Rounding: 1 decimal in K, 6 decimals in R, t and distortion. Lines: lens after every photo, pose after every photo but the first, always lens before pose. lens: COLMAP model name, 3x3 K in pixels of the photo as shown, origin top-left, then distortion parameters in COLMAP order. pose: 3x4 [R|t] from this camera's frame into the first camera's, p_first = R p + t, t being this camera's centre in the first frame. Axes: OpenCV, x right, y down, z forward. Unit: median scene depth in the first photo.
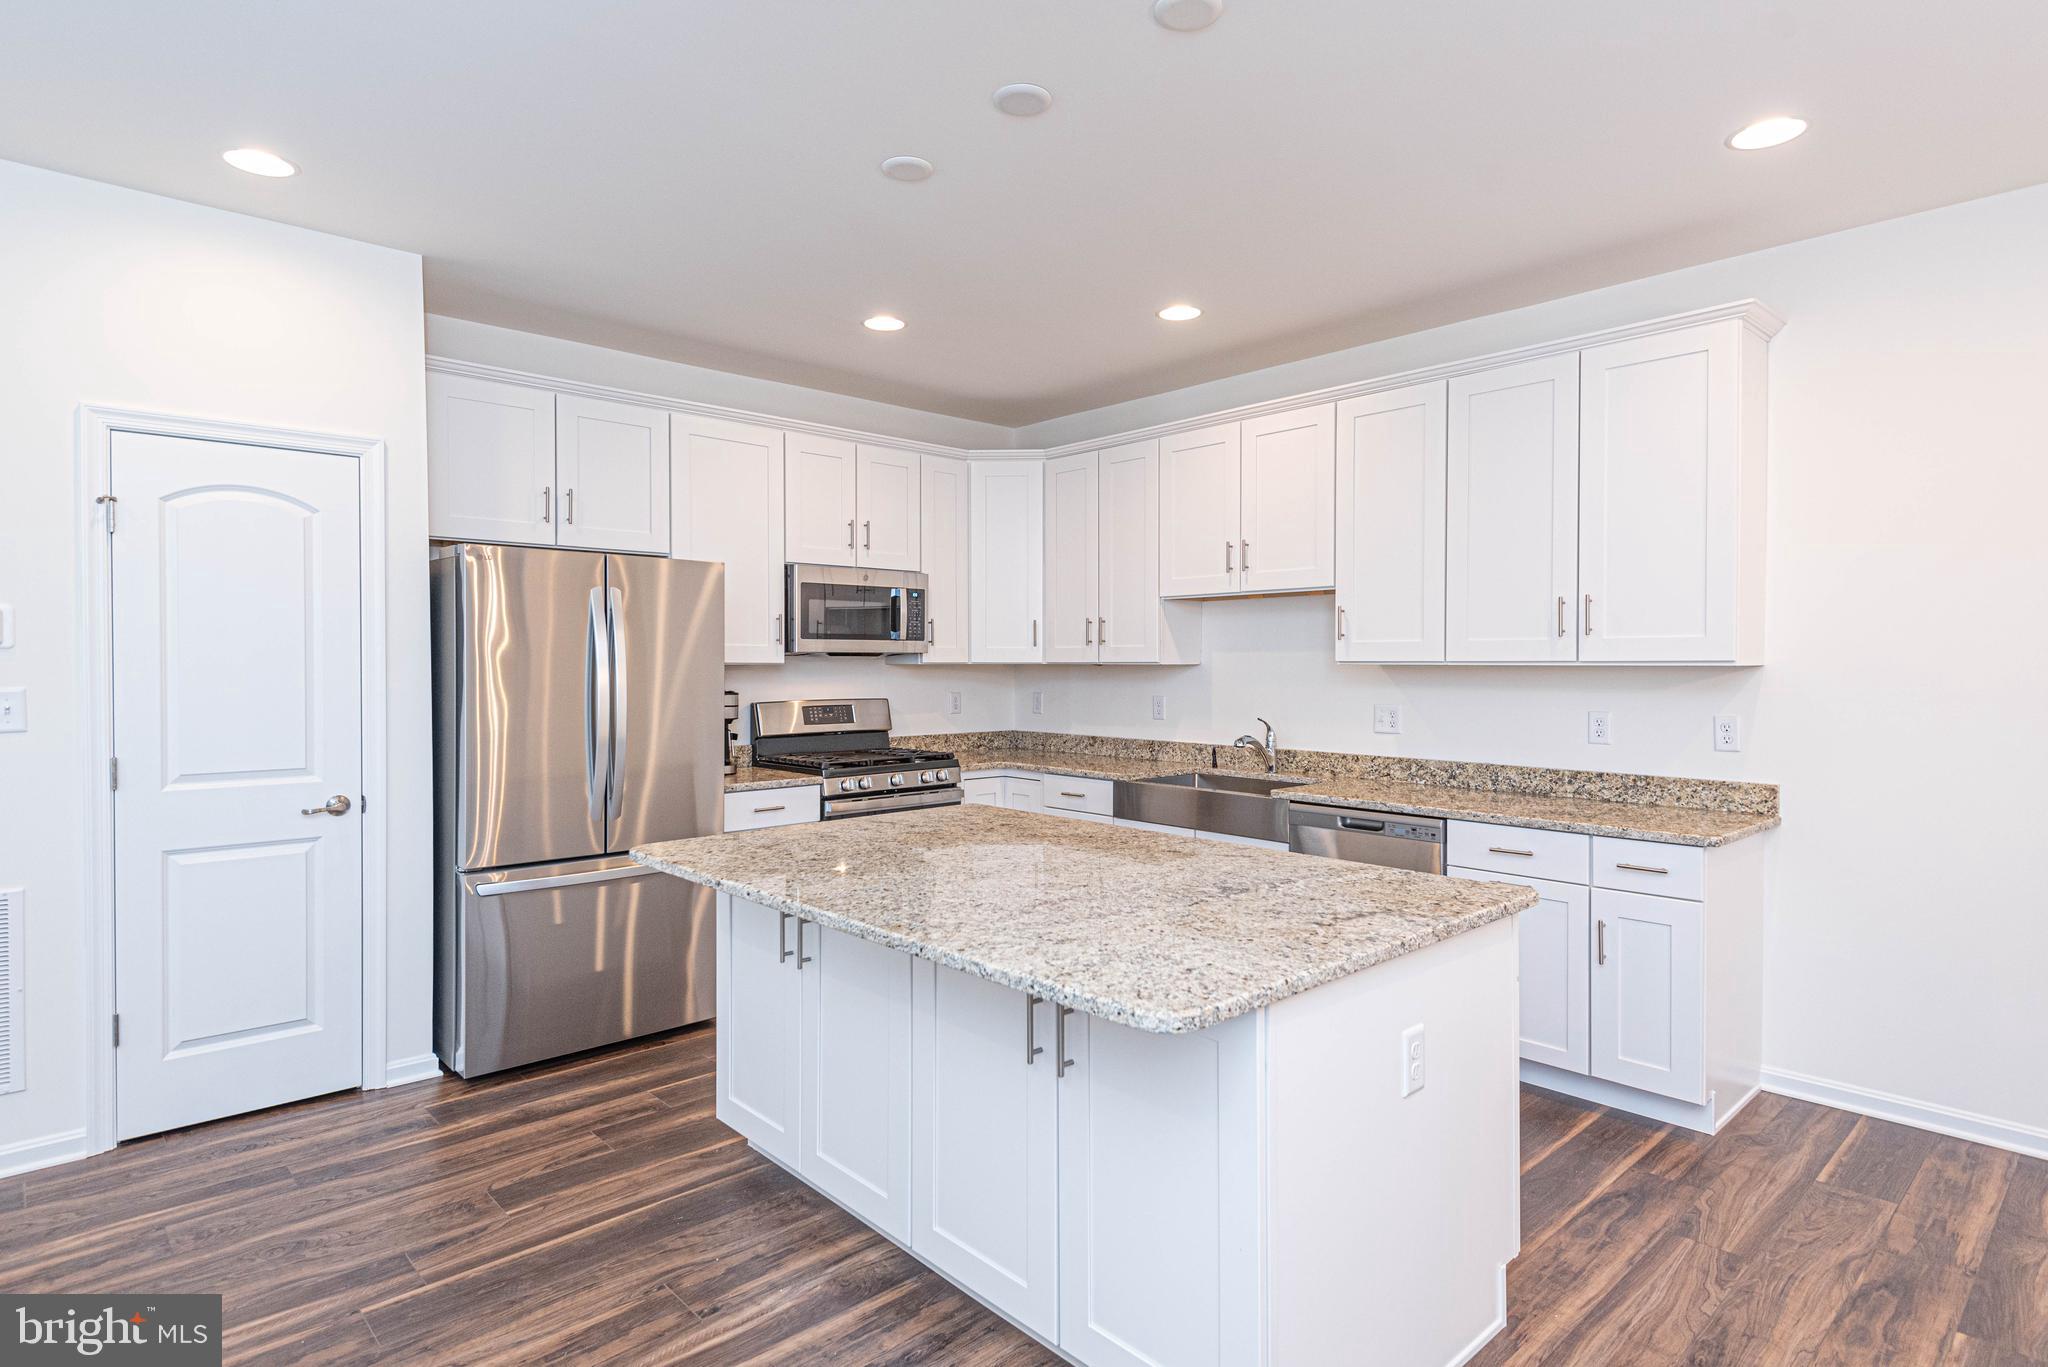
lens RADIAL K [[1070.4, 0, 1017.0], [0, 1070.4, 673.2], [0, 0, 1]] dist [0.028510, -0.015458]
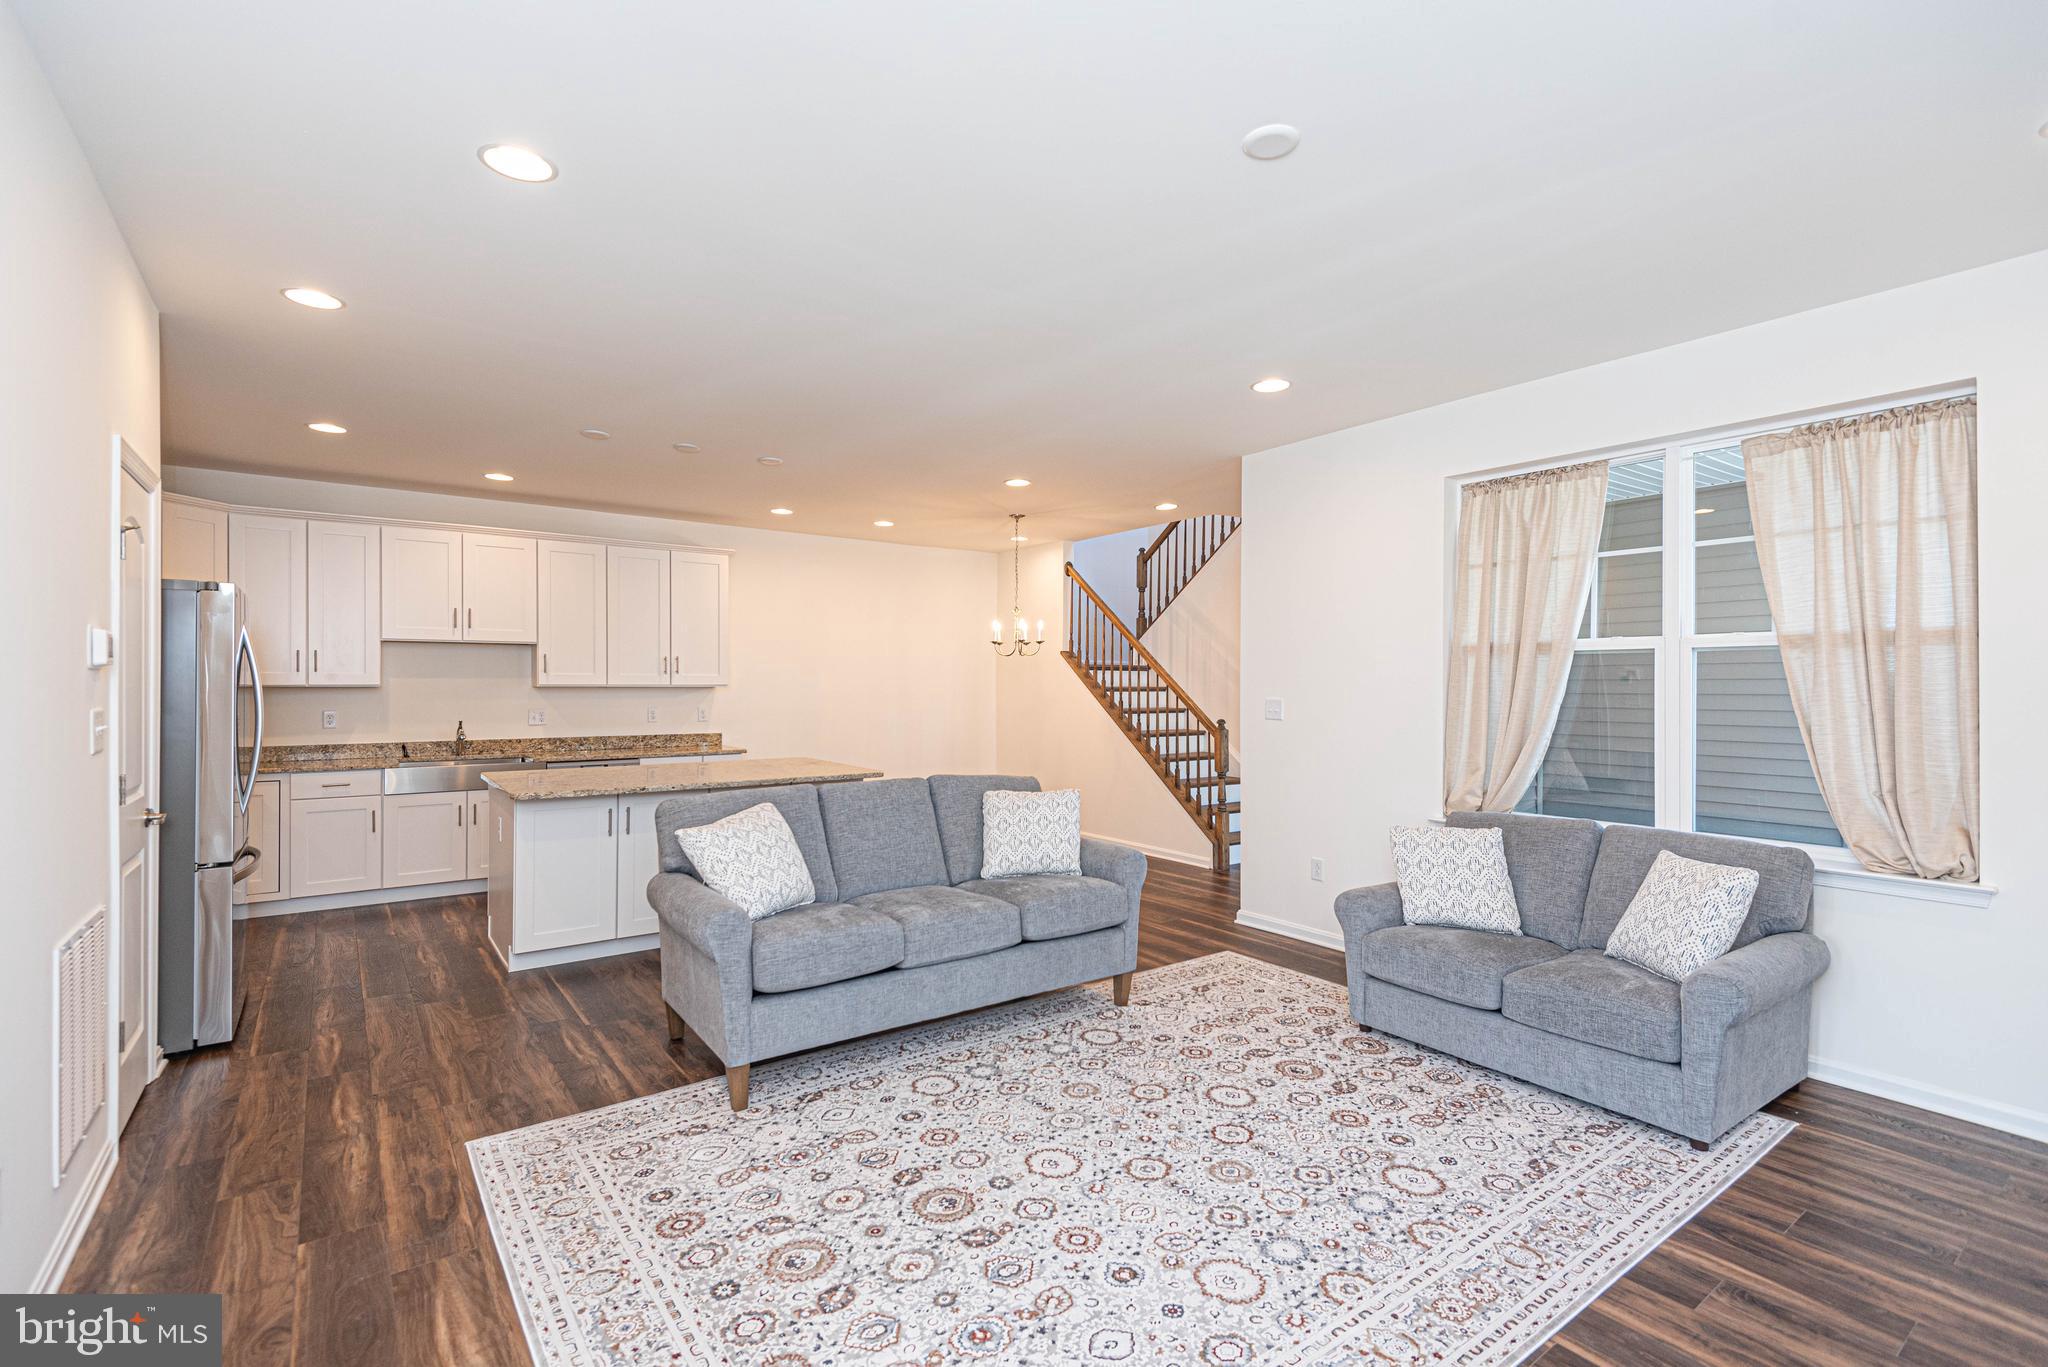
lens RADIAL K [[930.8, 0, 1023.4], [0, 930.8, 669.0], [0, 0, 1]] dist [0.023355, -0.011686]
pose [[0.101864, 0.019660, 0.994604, -1.284429], [0.010019, 0.999734, -0.020788, 0.002807], [-0.994748, 0.012083, 0.101640, 0.037169]]
